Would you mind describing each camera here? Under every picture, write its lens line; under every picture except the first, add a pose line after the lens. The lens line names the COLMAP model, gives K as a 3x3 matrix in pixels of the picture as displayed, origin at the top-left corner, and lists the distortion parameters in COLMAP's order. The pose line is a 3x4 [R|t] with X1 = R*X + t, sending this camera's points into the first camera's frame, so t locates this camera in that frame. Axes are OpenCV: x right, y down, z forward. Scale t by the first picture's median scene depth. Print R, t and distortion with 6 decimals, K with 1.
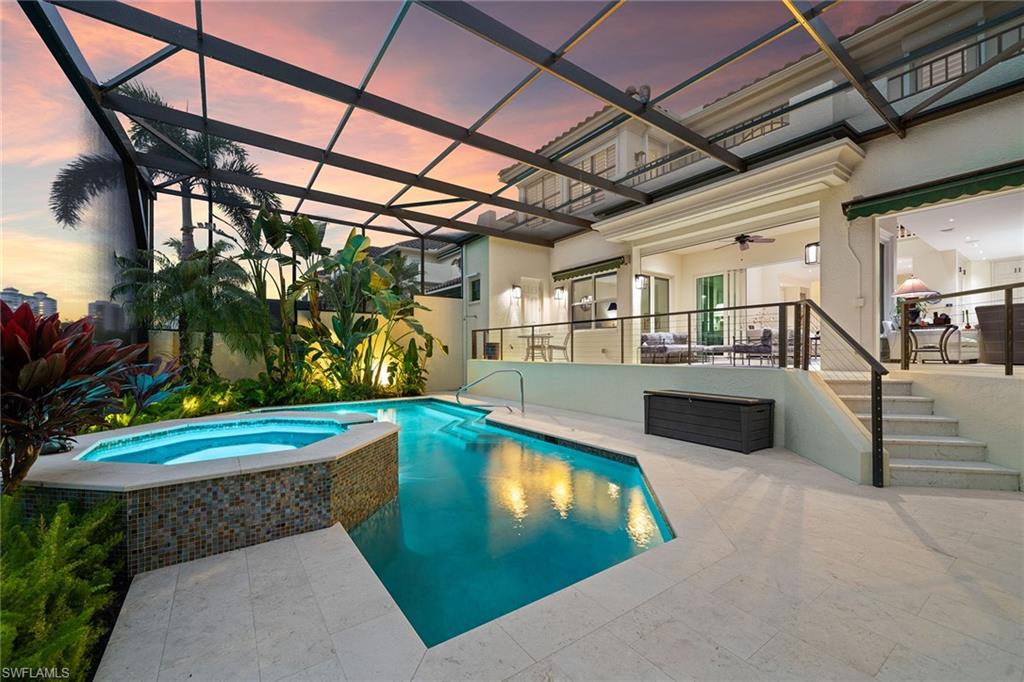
lens RADIAL K [[409.9, 0, 495.1], [0, 409.9, 351.6], [0, 0, 1]] dist [-0.000312, -0.000019]
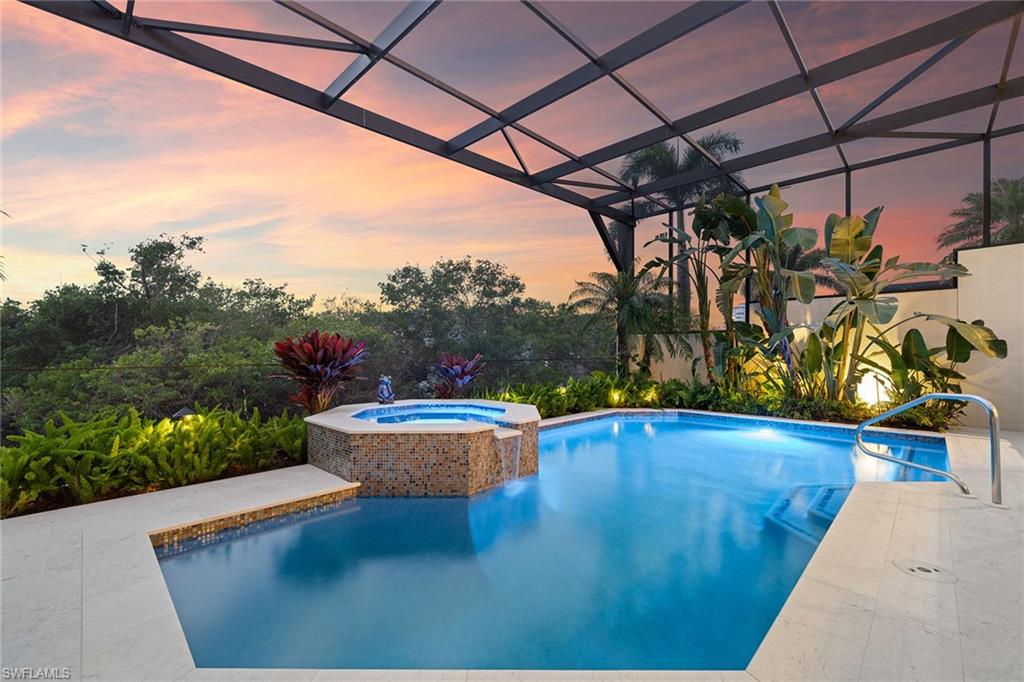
lens RADIAL K [[424.6, 0, 504.5], [0, 424.6, 347.4], [0, 0, 1]] dist [-0.001679, -0.000163]
pose [[0.186423, -0.011459, -0.982403, 0.308135], [0.001046, 0.999934, -0.011465, 0.001018], [0.982469, 0.001110, 0.186422, 0.357873]]
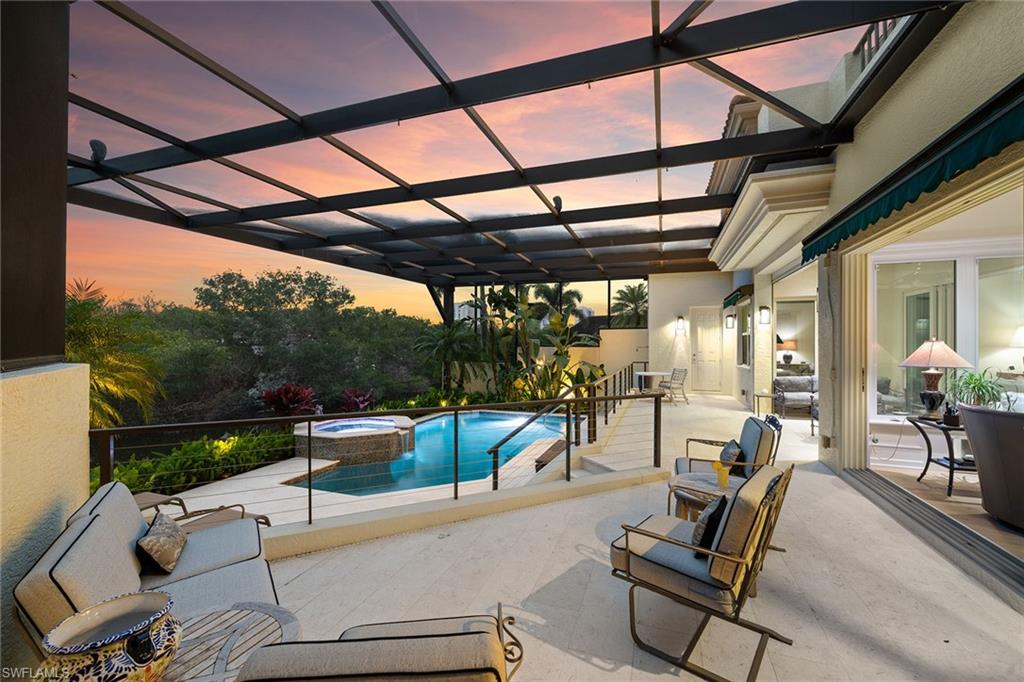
lens RADIAL K [[424.6, 0, 504.5], [0, 424.6, 347.4], [0, 0, 1]] dist [-0.001679, -0.000163]
pose [[0.580413, 0.007447, -0.814288, 0.801731], [-0.000398, 0.999961, 0.008861, -0.118184], [0.814322, -0.004819, 0.580393, 0.067370]]
